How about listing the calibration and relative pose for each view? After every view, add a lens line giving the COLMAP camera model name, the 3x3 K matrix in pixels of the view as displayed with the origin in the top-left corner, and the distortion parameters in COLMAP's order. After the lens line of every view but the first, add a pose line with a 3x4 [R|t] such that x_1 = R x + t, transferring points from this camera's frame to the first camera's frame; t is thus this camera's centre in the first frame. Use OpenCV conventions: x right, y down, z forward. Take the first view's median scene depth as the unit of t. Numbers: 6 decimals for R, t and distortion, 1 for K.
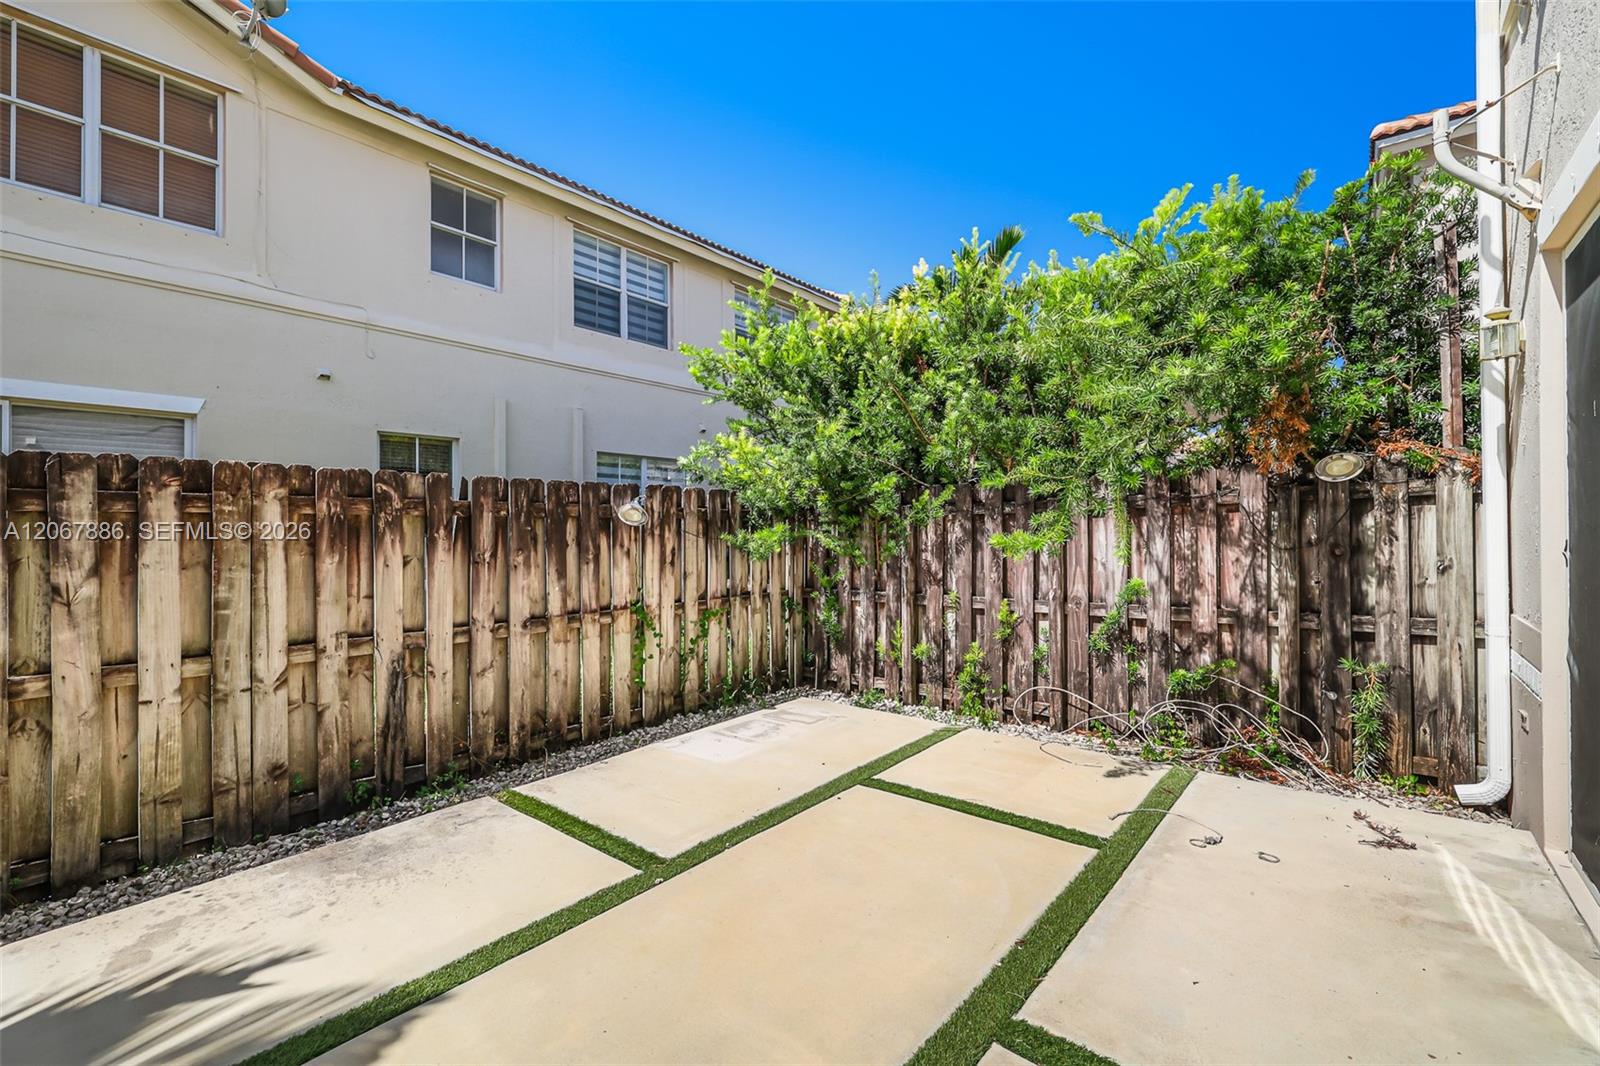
lens RADIAL K [[676.2, 0, 782.8], [0, 676.2, 526.0], [0, 0, 1]] dist [-0.000857, 0.000396]
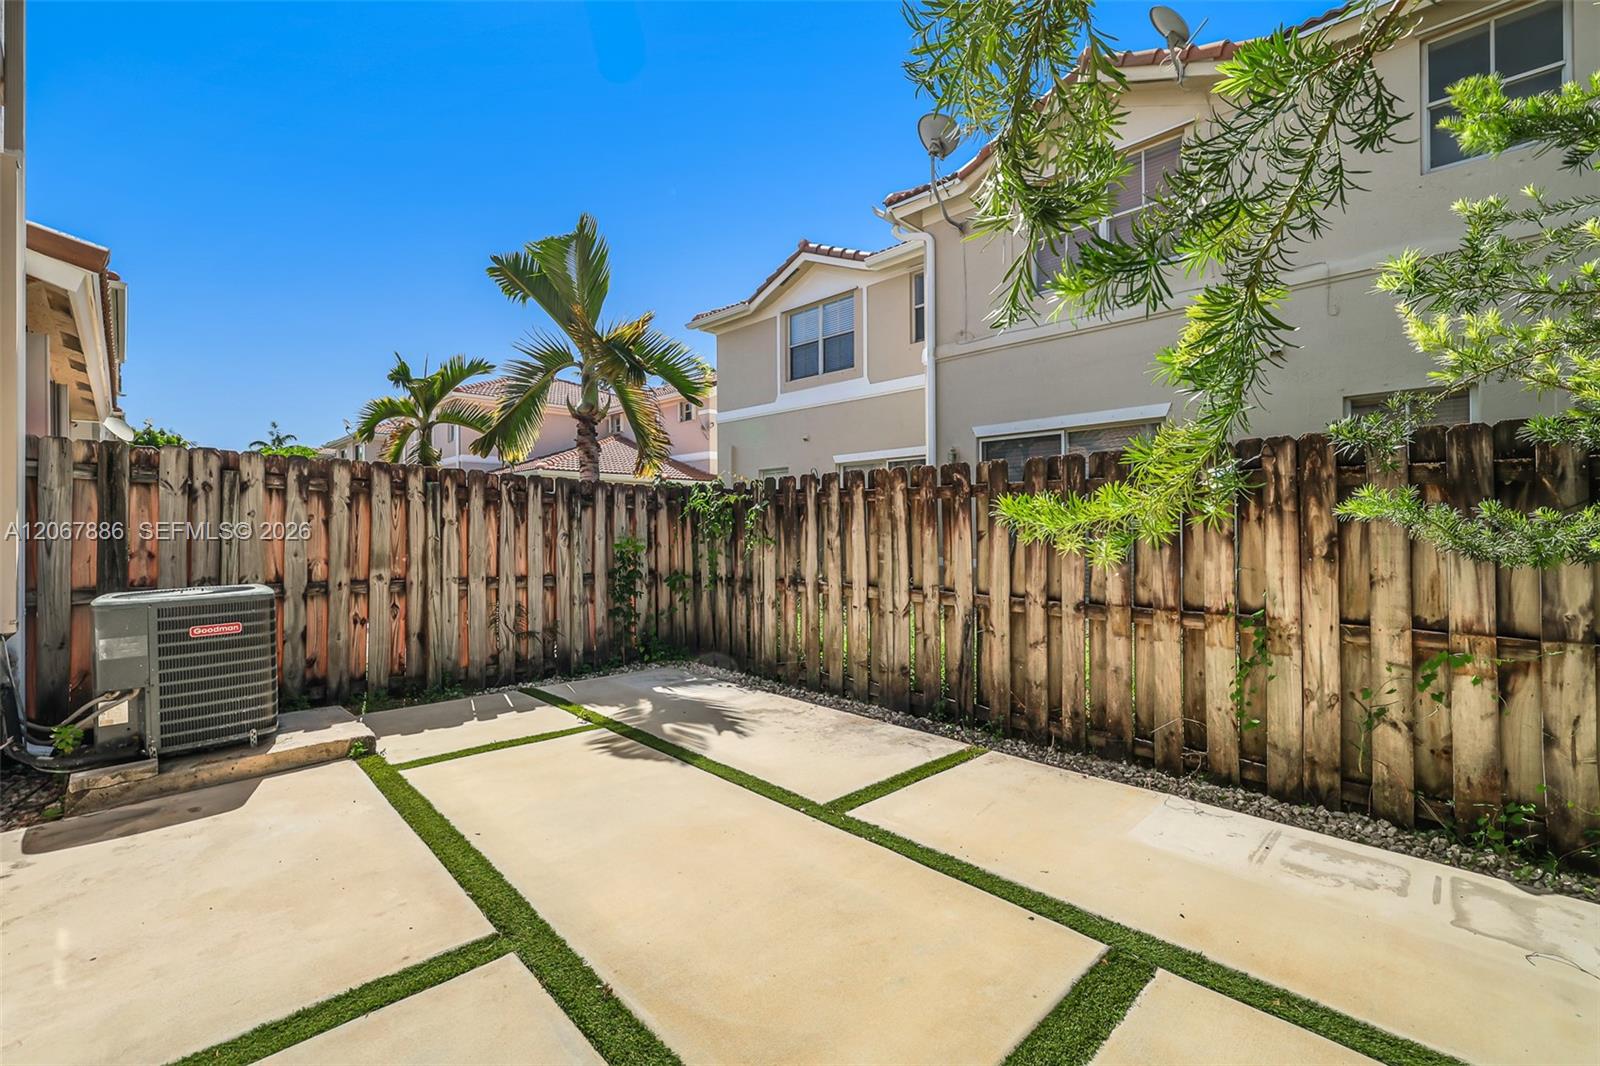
lens RADIAL K [[676.2, 0, 782.8], [0, 676.2, 526.0], [0, 0, 1]] dist [-0.000857, 0.000396]
pose [[-0.096300, 0.007964, -0.995320, 0.634173], [0.009492, 0.999930, 0.007082, 0.021488], [0.995307, -0.008766, -0.096369, 0.713536]]
